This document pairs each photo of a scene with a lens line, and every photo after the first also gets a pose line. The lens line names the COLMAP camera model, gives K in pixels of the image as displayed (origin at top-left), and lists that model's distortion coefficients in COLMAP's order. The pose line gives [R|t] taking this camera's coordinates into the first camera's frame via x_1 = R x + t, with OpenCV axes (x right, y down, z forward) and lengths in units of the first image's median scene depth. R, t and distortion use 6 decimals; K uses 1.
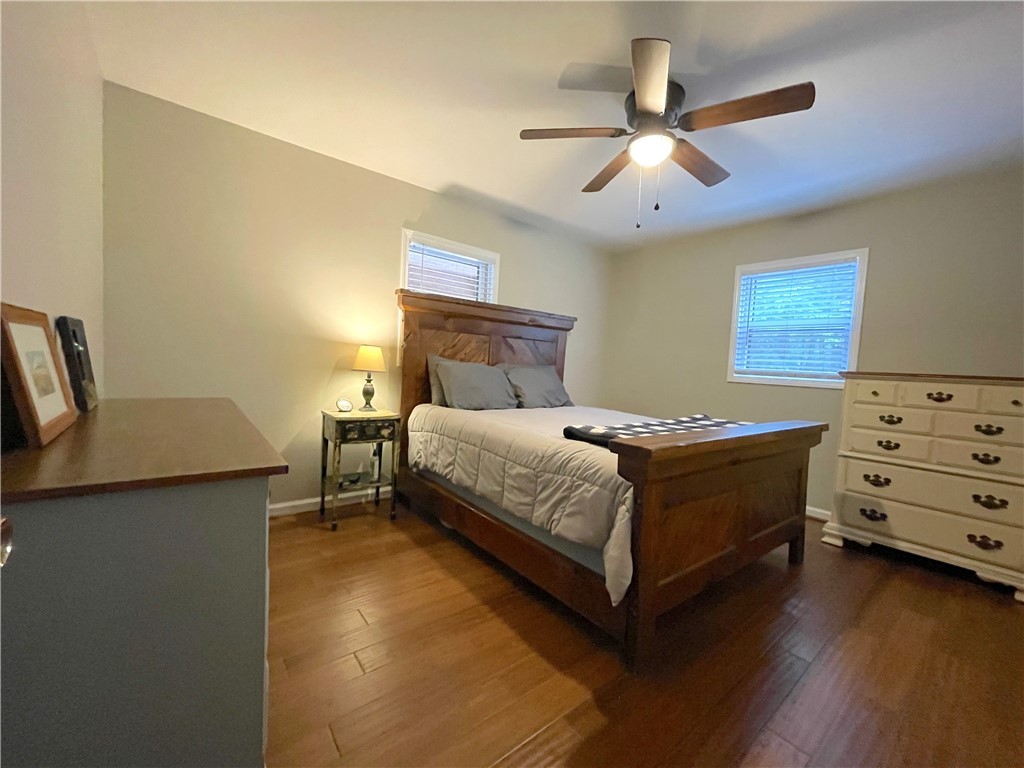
lens RADIAL K [[415.7, 0, 511.9], [0, 415.7, 387.3], [0, 0, 1]] dist [-0.002901, 0.000283]
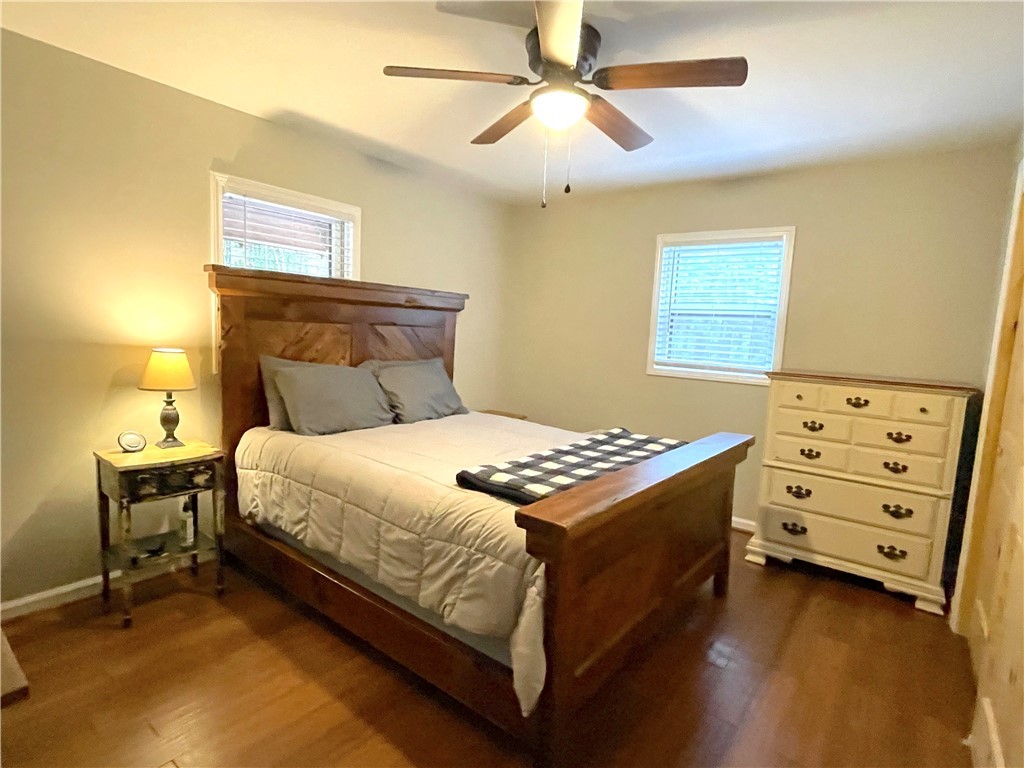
lens RADIAL K [[537.1, 0, 514.9], [0, 537.1, 386.2], [0, 0, 1]] dist [-0.010576, 0.000600]
pose [[0.971506, -0.035506, 0.234341, 0.002683], [0.019305, 0.997285, 0.071067, -0.101760], [-0.236228, -0.064518, 0.969553, 0.017087]]
